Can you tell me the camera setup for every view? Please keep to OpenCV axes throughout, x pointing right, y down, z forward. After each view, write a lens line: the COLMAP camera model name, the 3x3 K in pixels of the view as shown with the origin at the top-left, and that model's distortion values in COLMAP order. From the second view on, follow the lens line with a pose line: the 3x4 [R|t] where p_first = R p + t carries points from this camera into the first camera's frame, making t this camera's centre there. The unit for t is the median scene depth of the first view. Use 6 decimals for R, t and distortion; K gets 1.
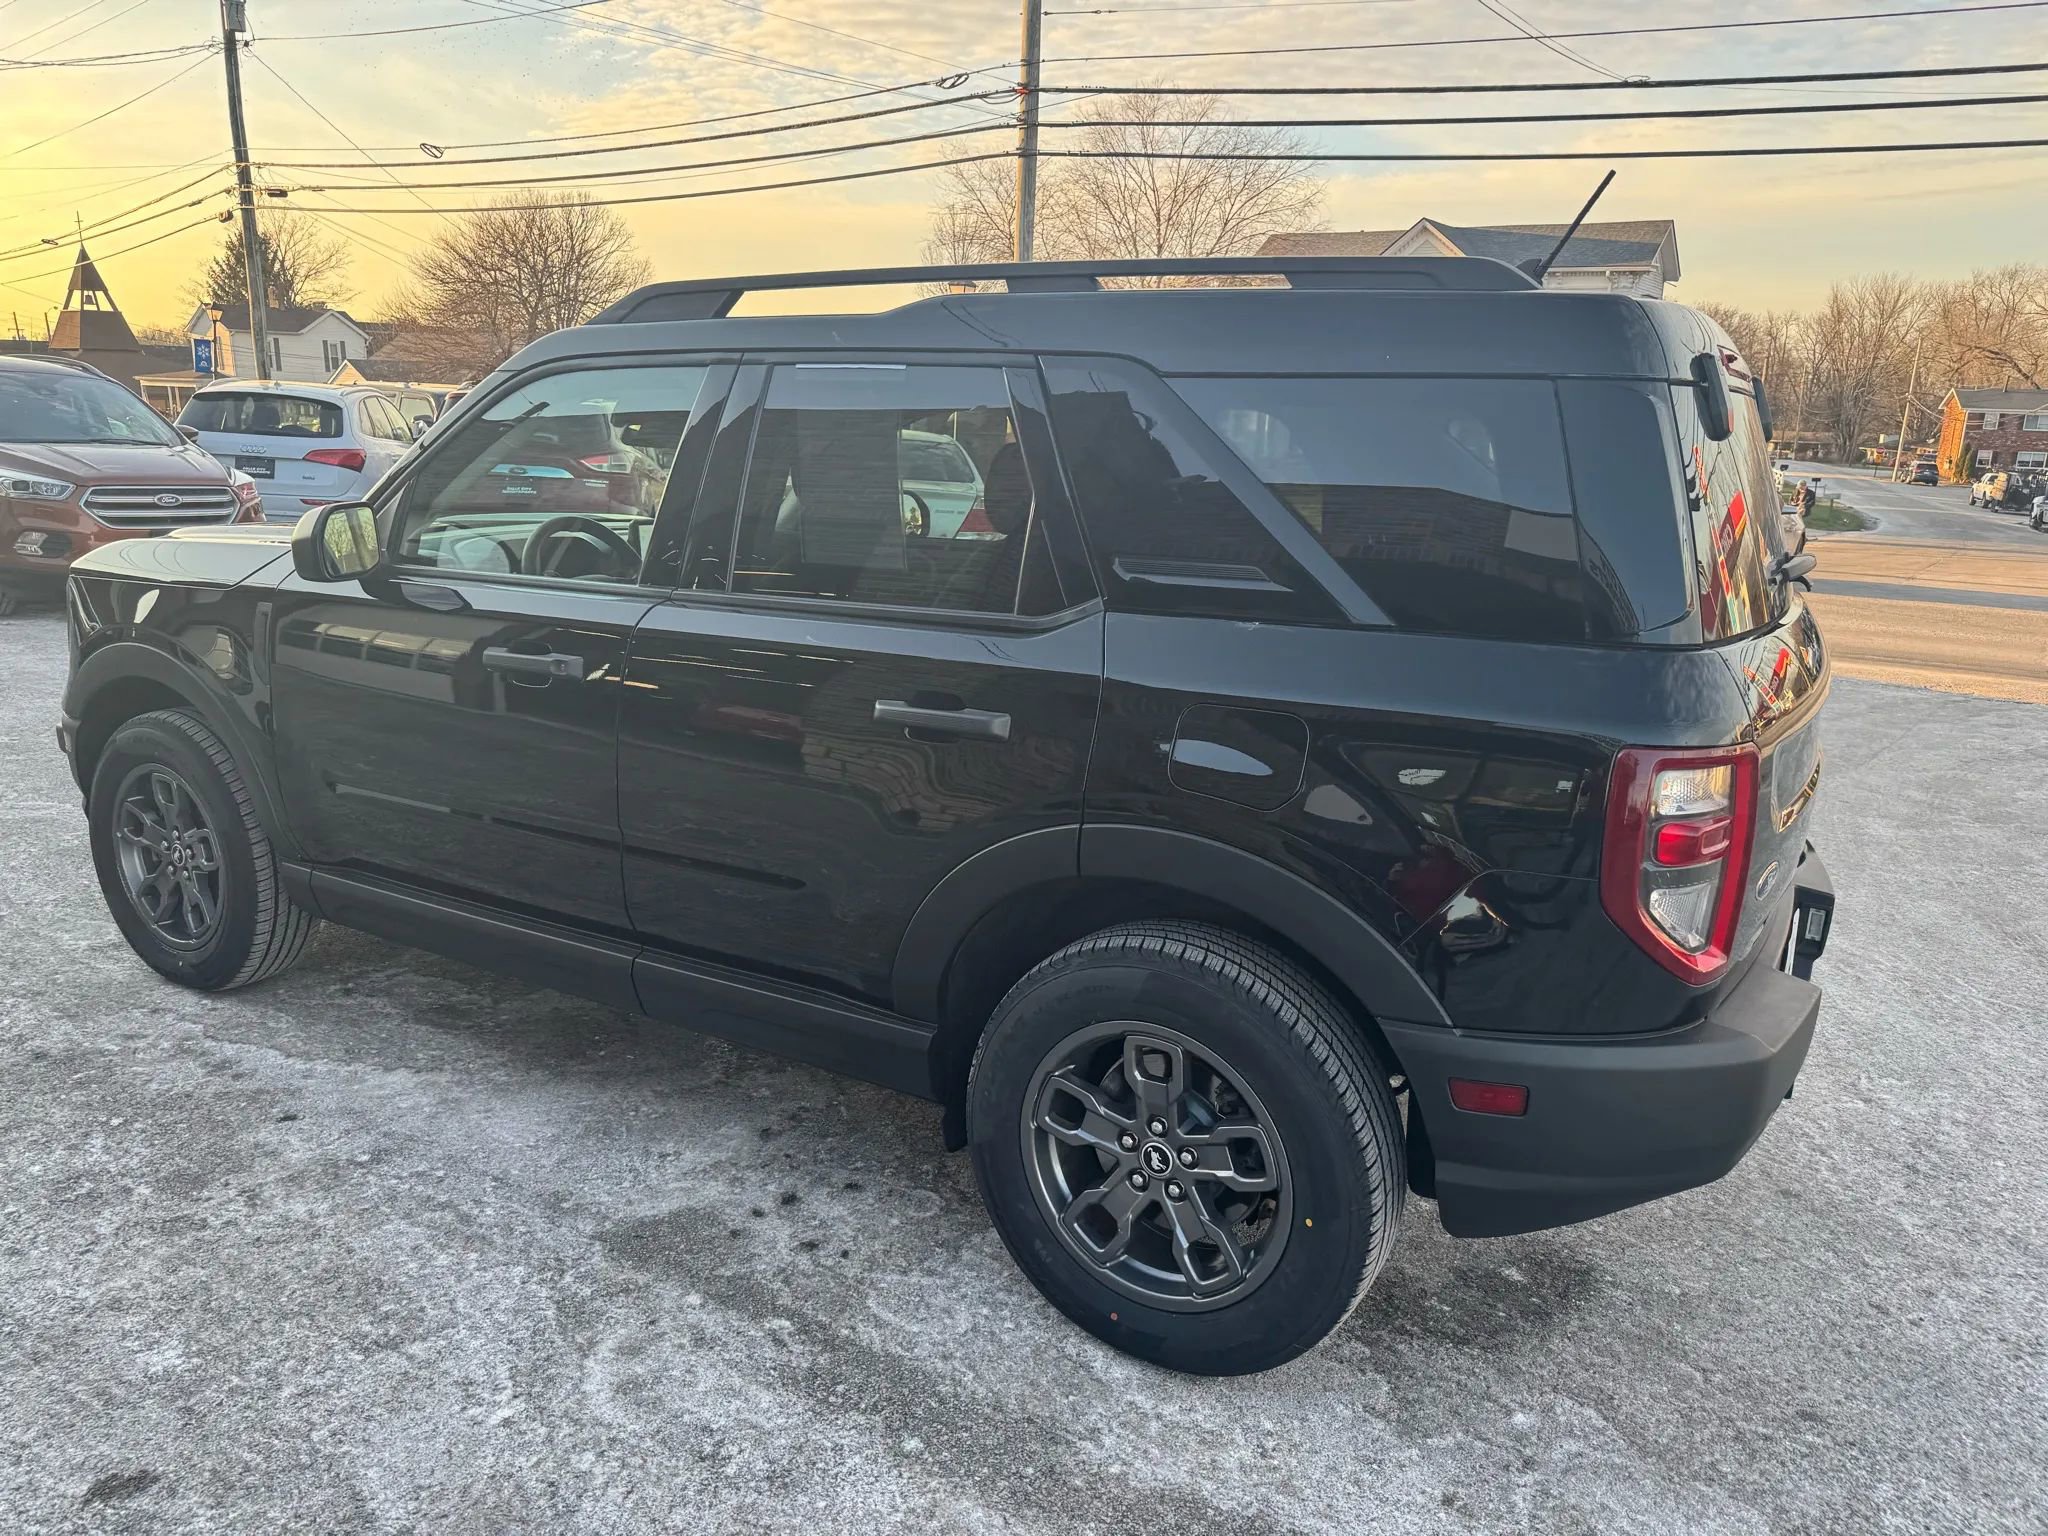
lens RADIAL K [[1436.2, 0, 1023.7], [0, 1436.2, 762.5], [0, 0, 1]] dist [0.016823, -0.022666]
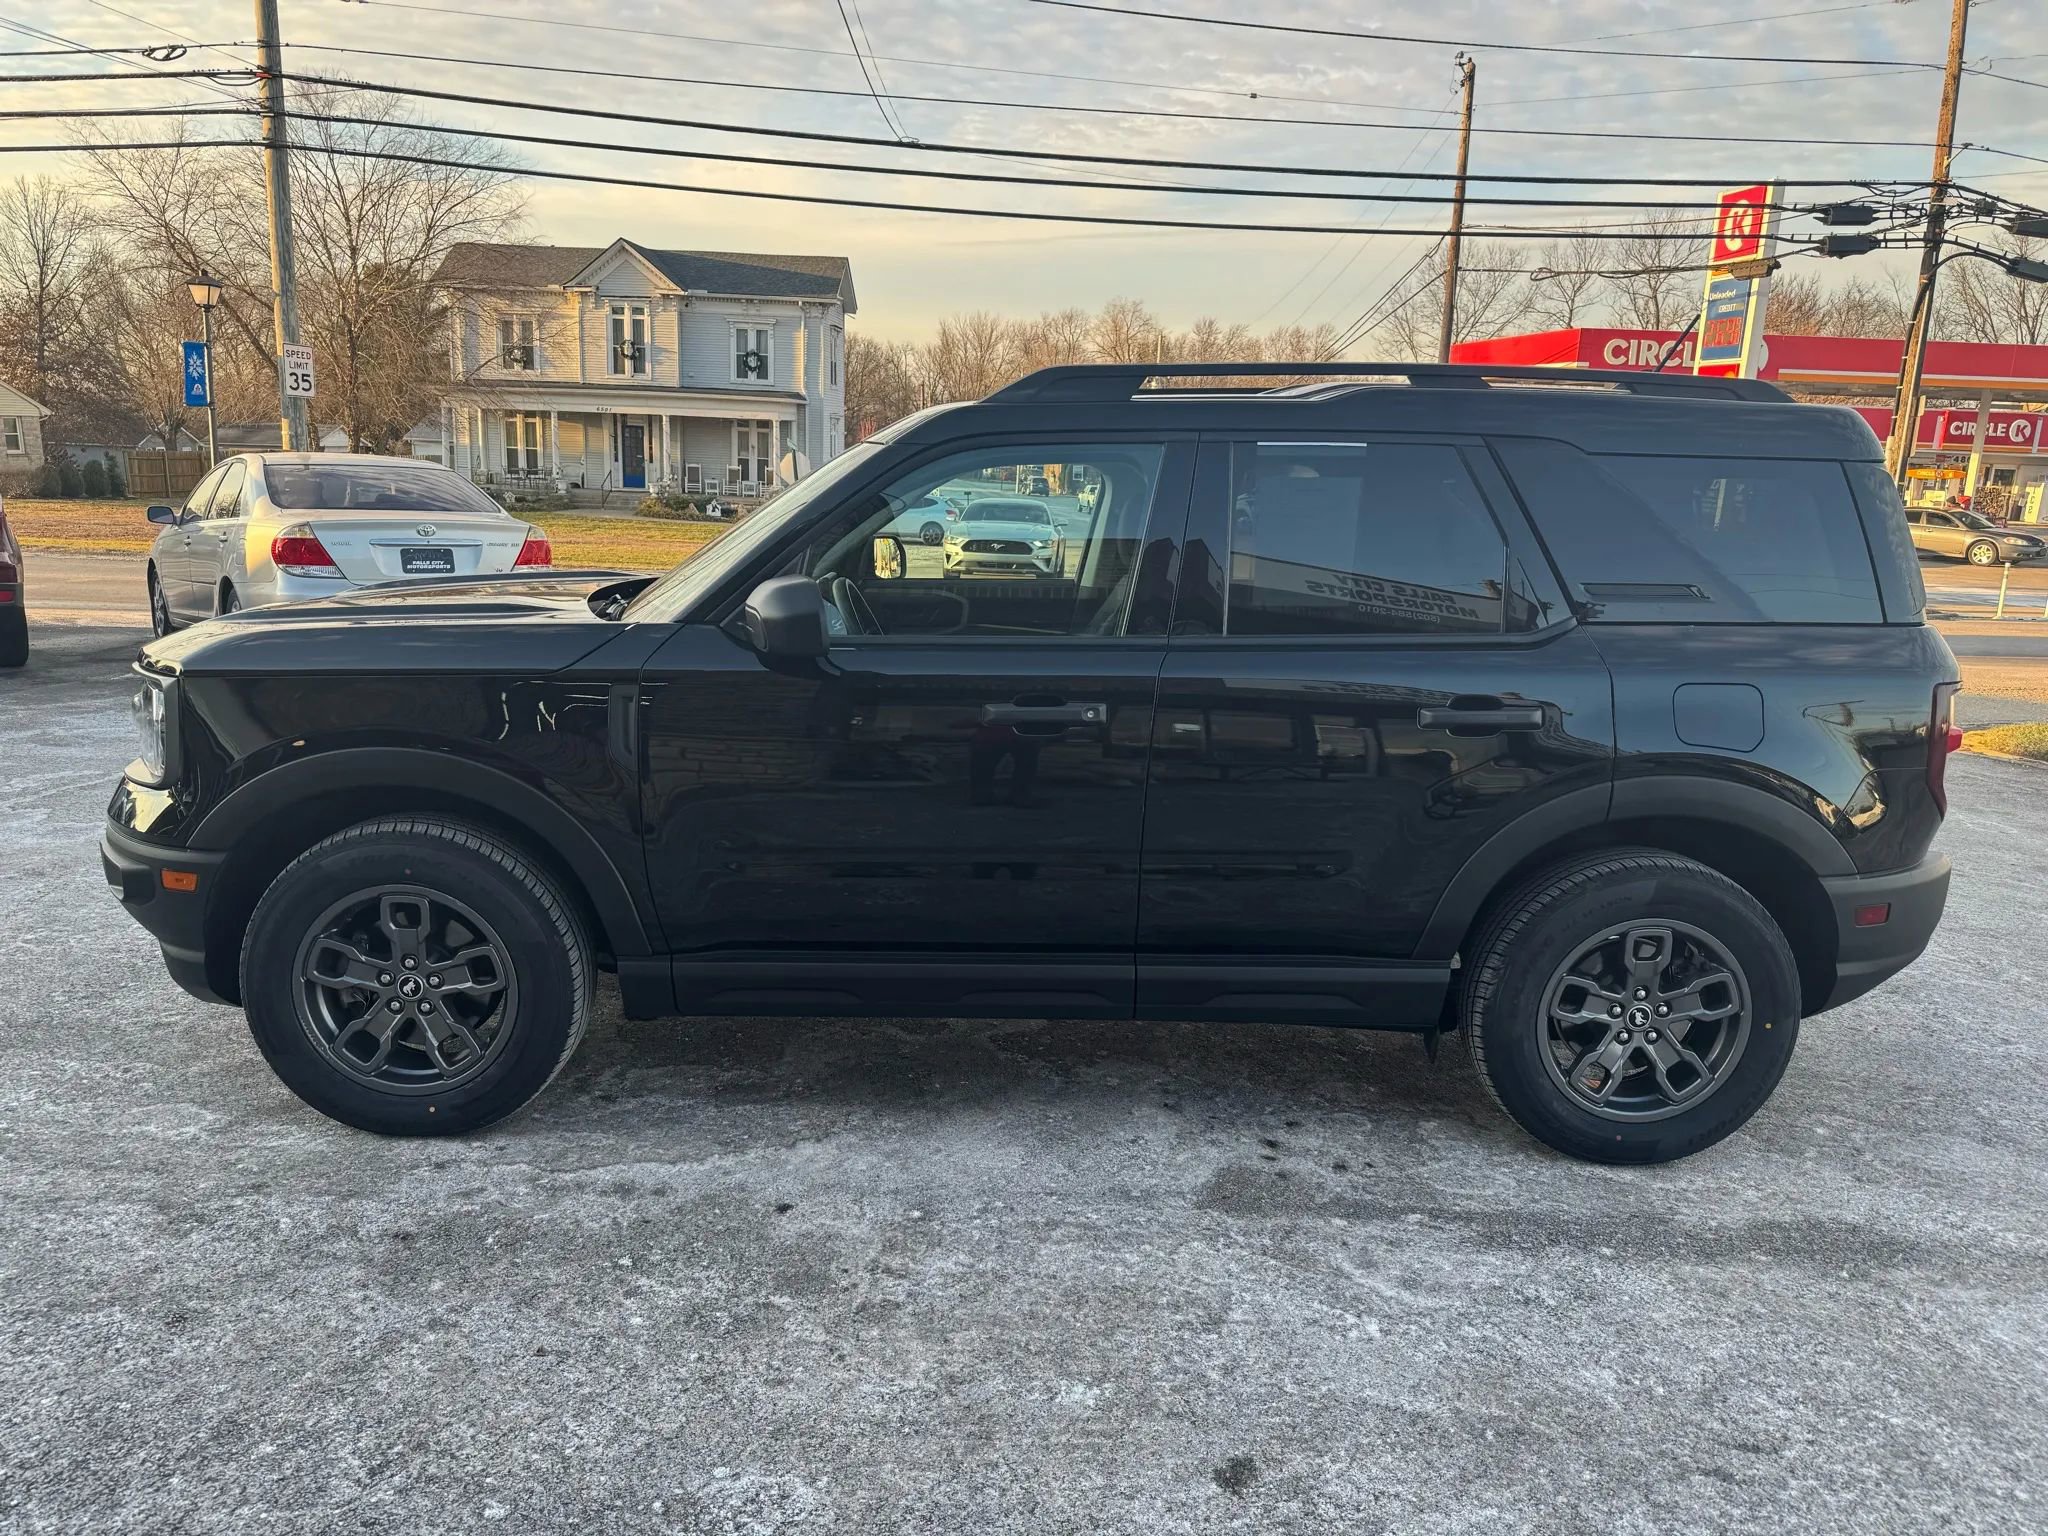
lens RADIAL K [[1421.1, 0, 1024.0], [0, 1421.1, 768.0], [0, 0, 1]] dist [0.034073, -0.044921]
pose [[0.850250, -0.117046, 0.513201, -1.026160], [0.119321, 0.992442, 0.028659, -0.069241], [-0.512677, 0.036868, 0.857790, 0.099923]]
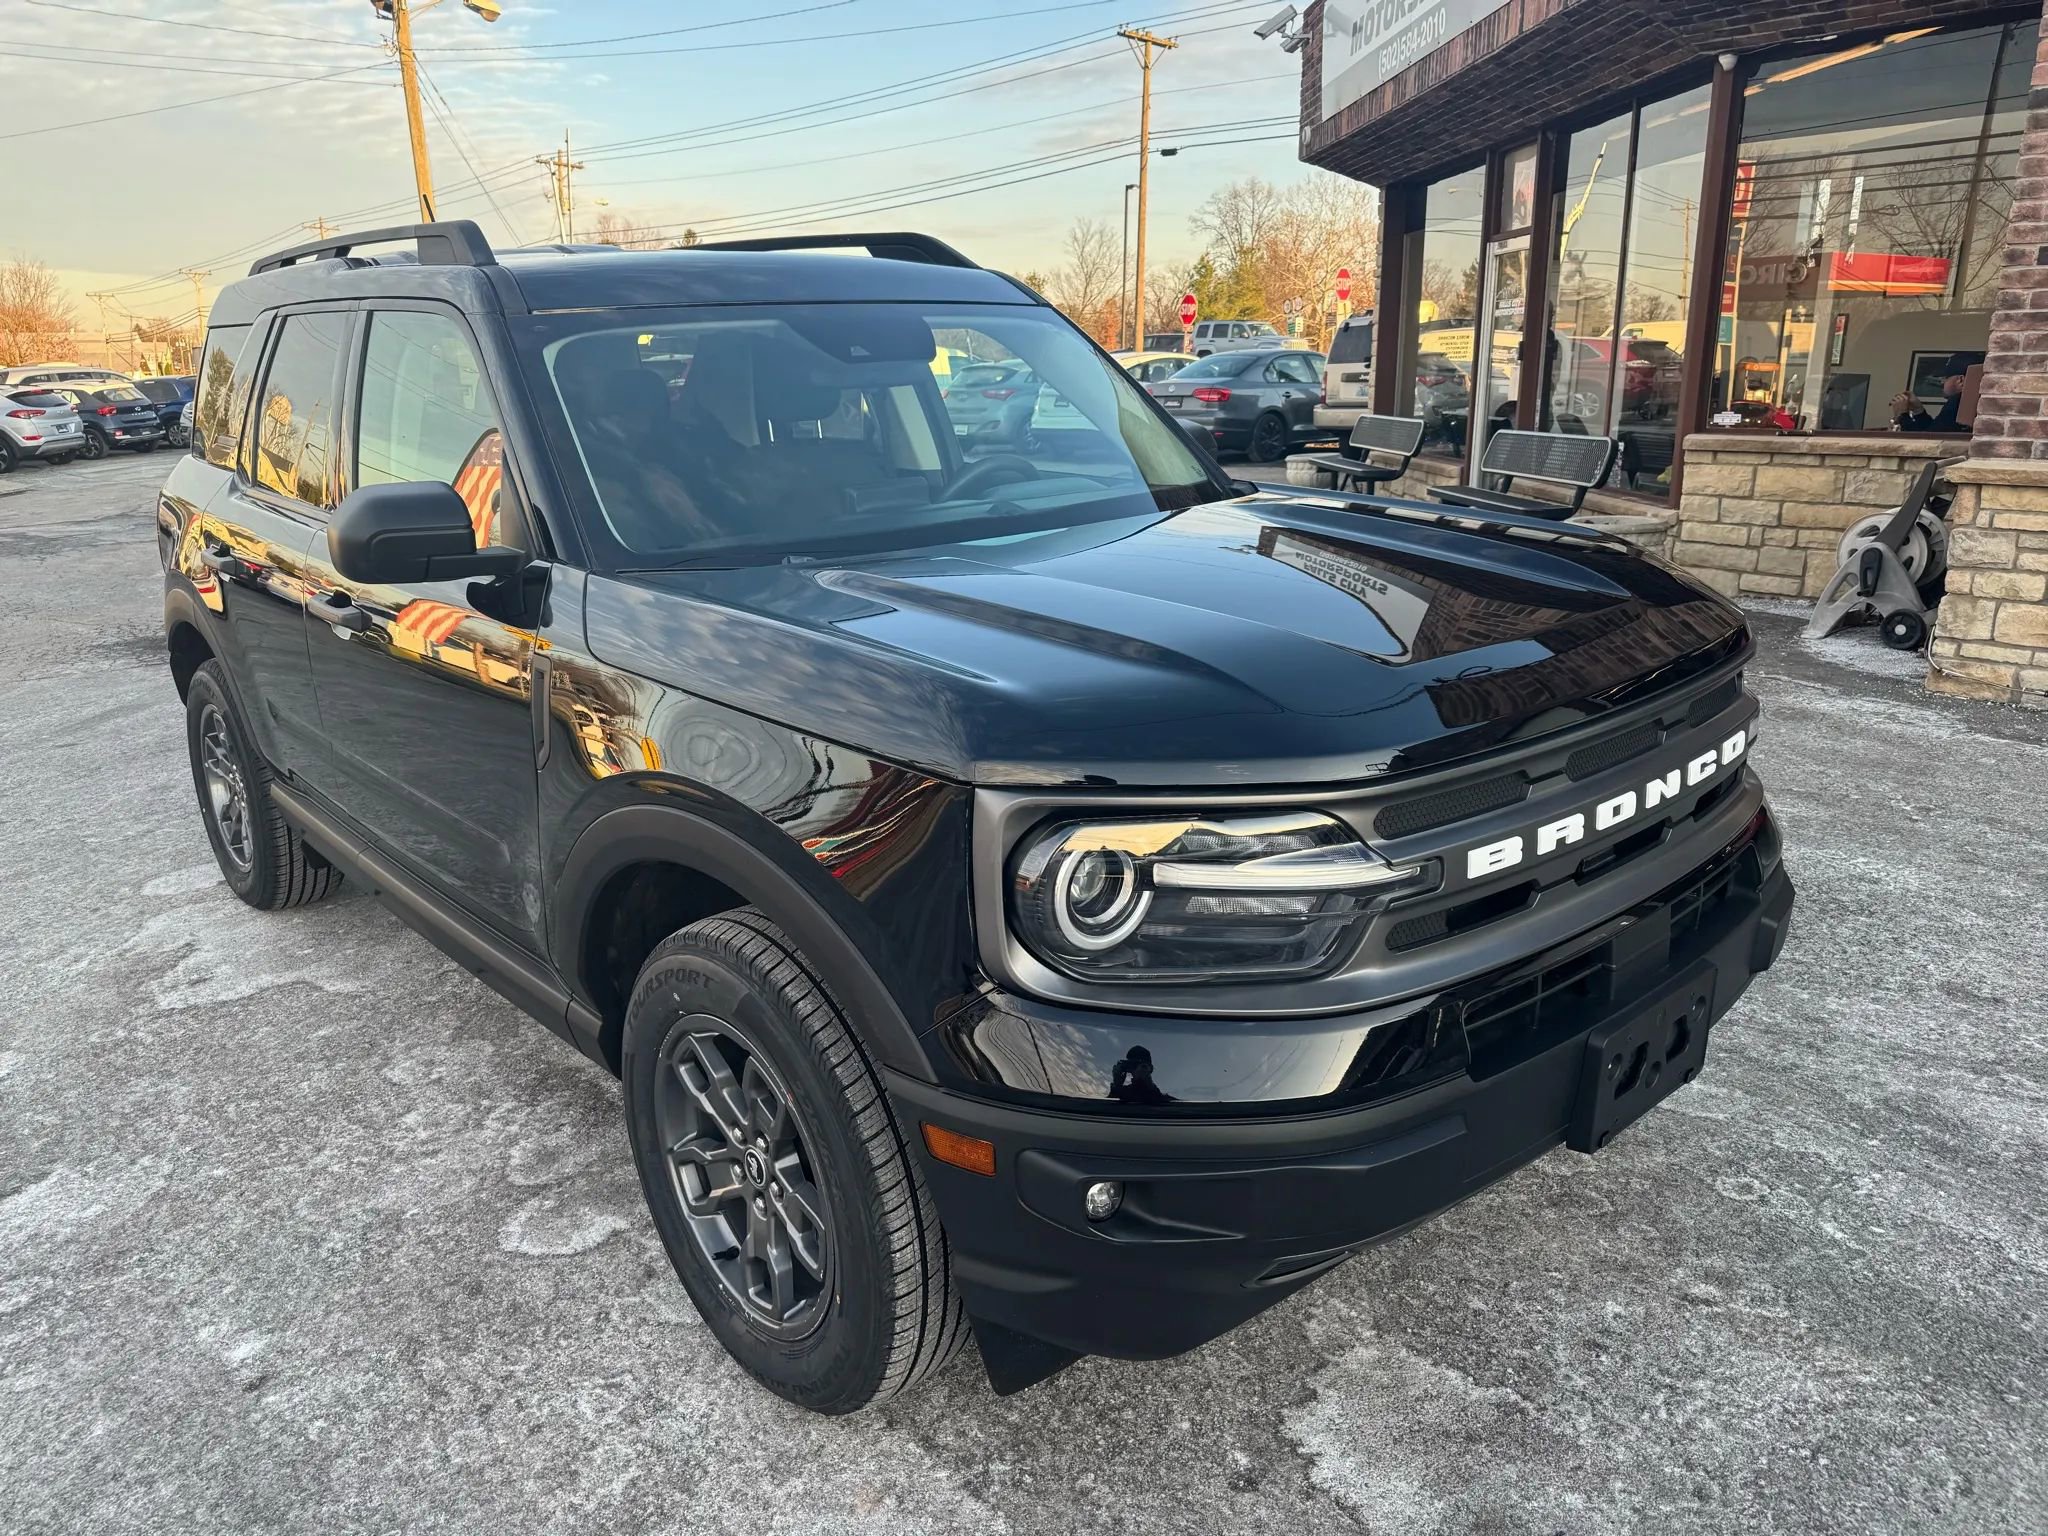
lens RADIAL K [[1449.4, 0, 1018.0], [0, 1449.4, 764.3], [0, 0, 1]] dist [0.000072, -0.005953]
pose [[-0.950407, -0.092615, 0.296899, -0.875153], [0.069247, 0.867652, 0.492326, -0.639581], [-0.303202, 0.488469, -0.818209, 2.600141]]
